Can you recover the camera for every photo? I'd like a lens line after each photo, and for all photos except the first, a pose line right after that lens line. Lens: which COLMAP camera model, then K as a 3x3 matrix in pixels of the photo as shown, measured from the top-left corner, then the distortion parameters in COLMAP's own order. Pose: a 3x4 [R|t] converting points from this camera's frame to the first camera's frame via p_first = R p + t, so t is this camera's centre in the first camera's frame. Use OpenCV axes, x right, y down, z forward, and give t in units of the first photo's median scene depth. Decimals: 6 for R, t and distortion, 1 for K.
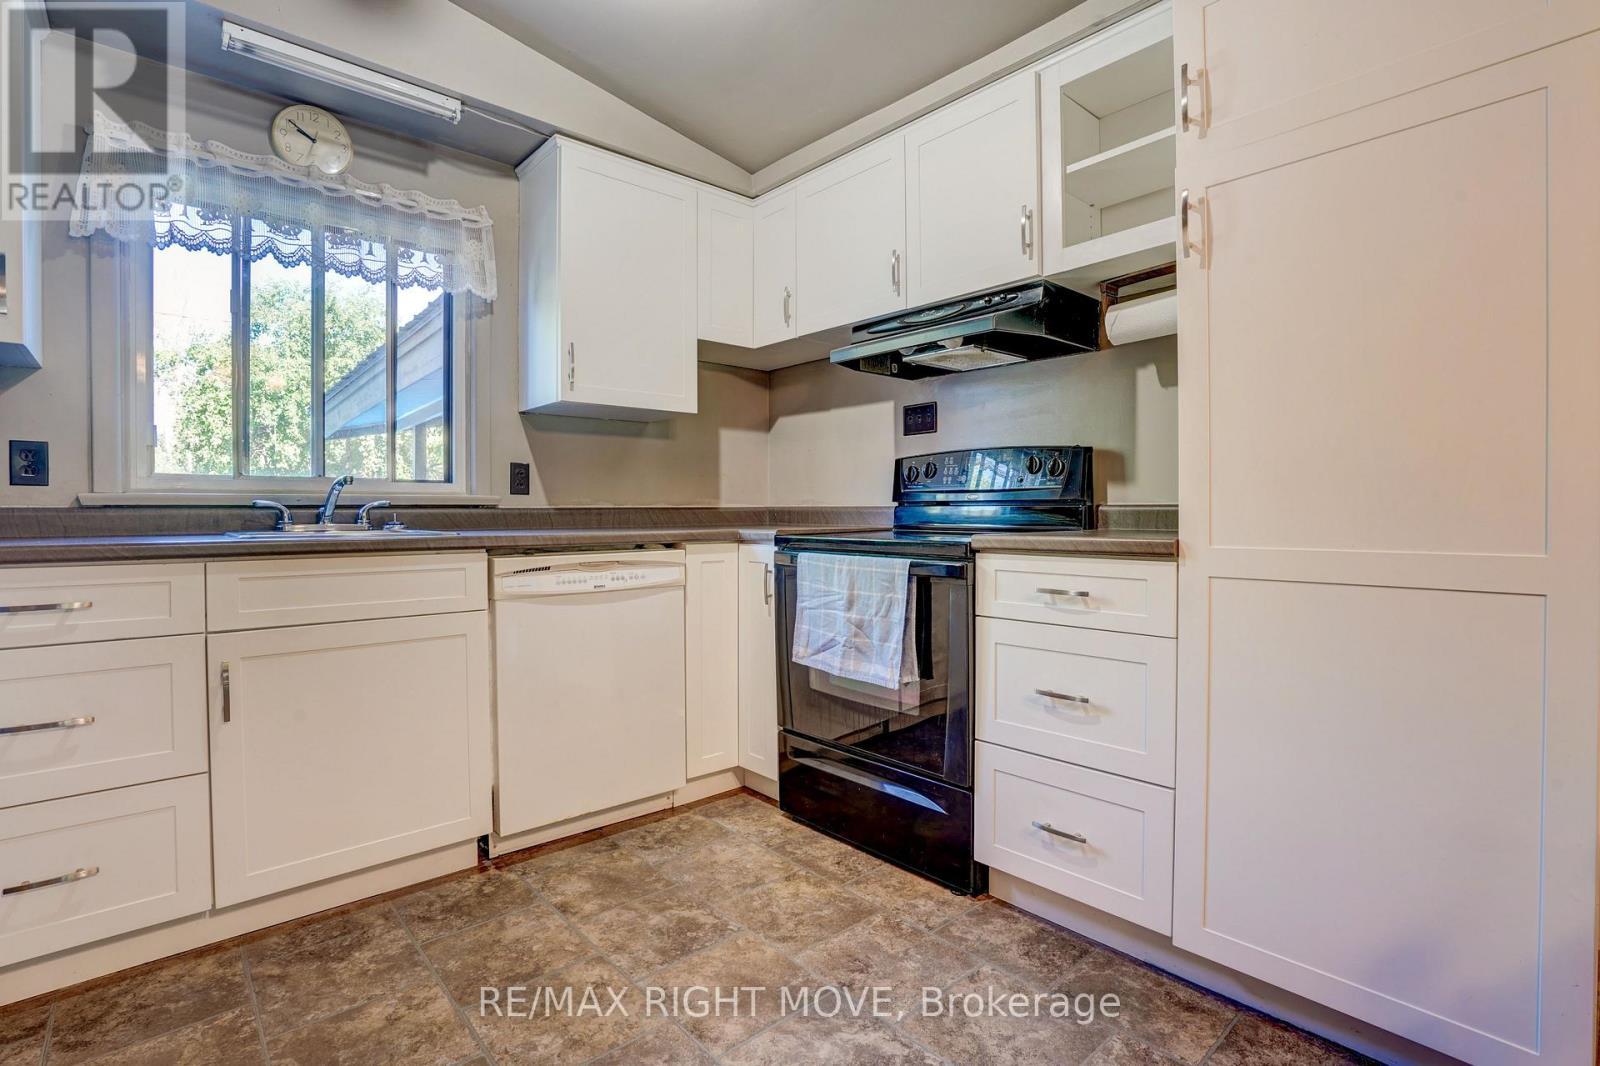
lens RADIAL K [[767.6, 0, 801.1], [0, 767.6, 521.2], [0, 0, 1]] dist [-0.064389, 0.023203]
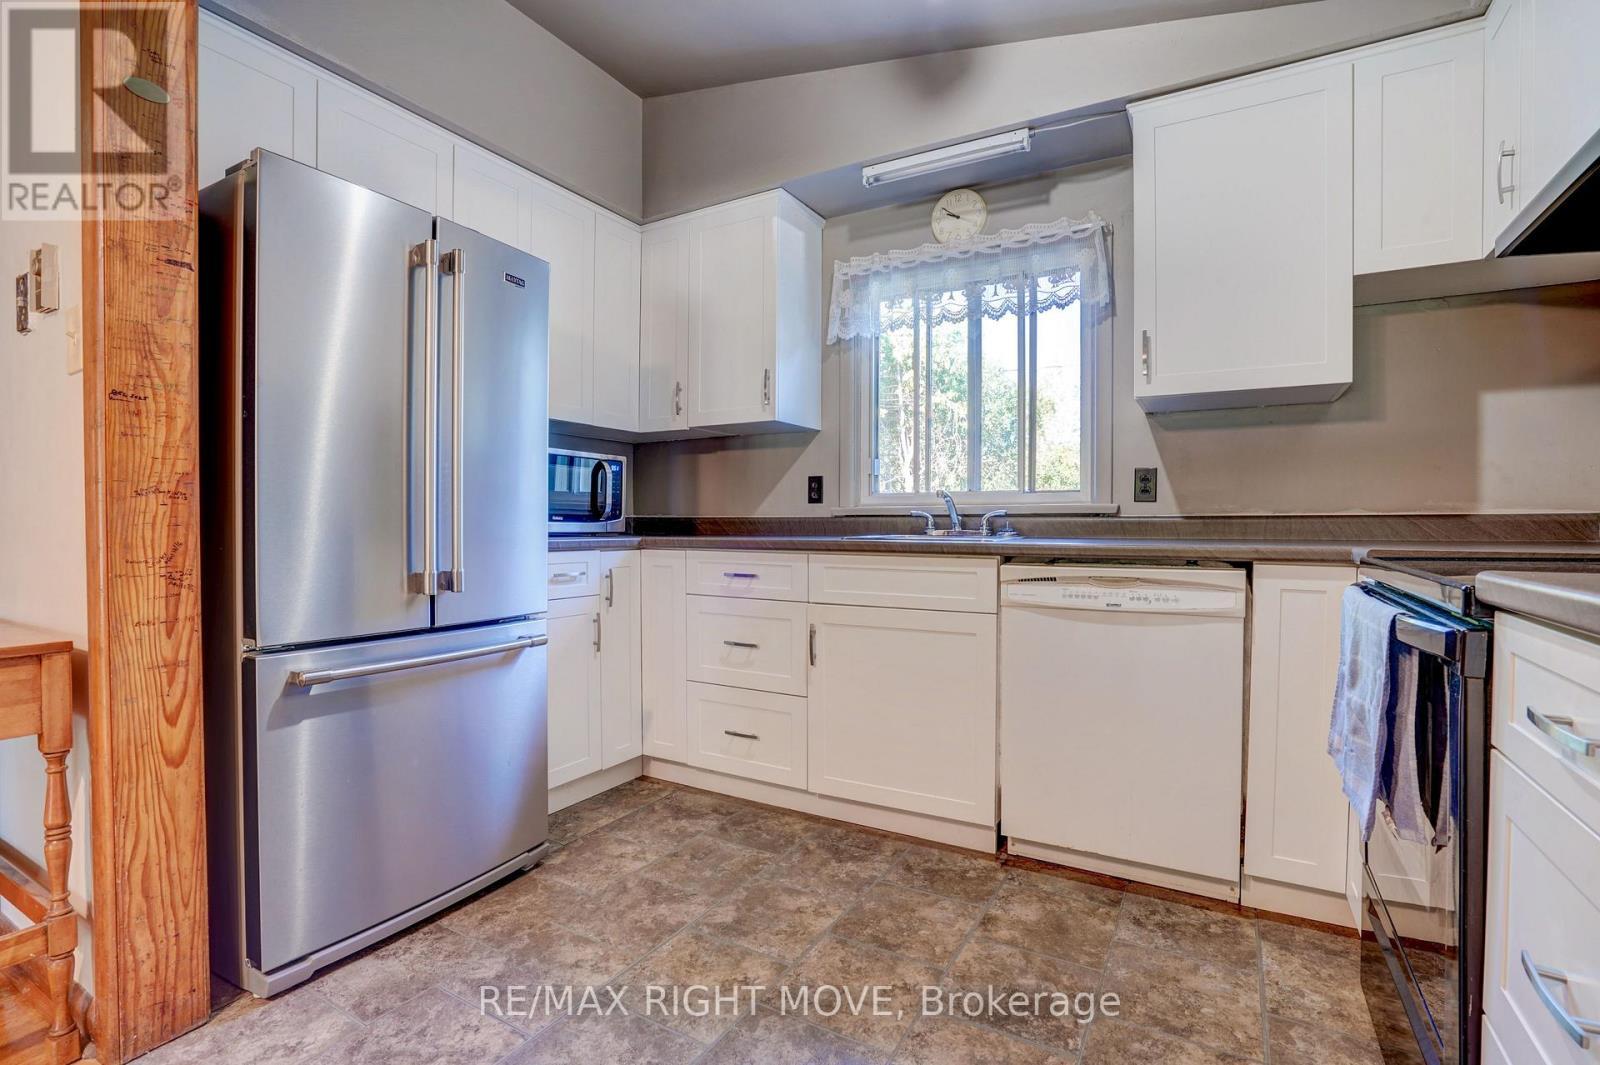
lens RADIAL K [[737.3, 0, 800.0], [0, 737.3, 532.5], [0, 0, 1]] dist [-0.034079, 0.001279]
pose [[0.308368, 0.016986, -0.951116, 0.434698], [-0.012052, 0.999830, 0.013948, -0.005965], [0.951191, 0.007162, 0.308520, 0.395881]]
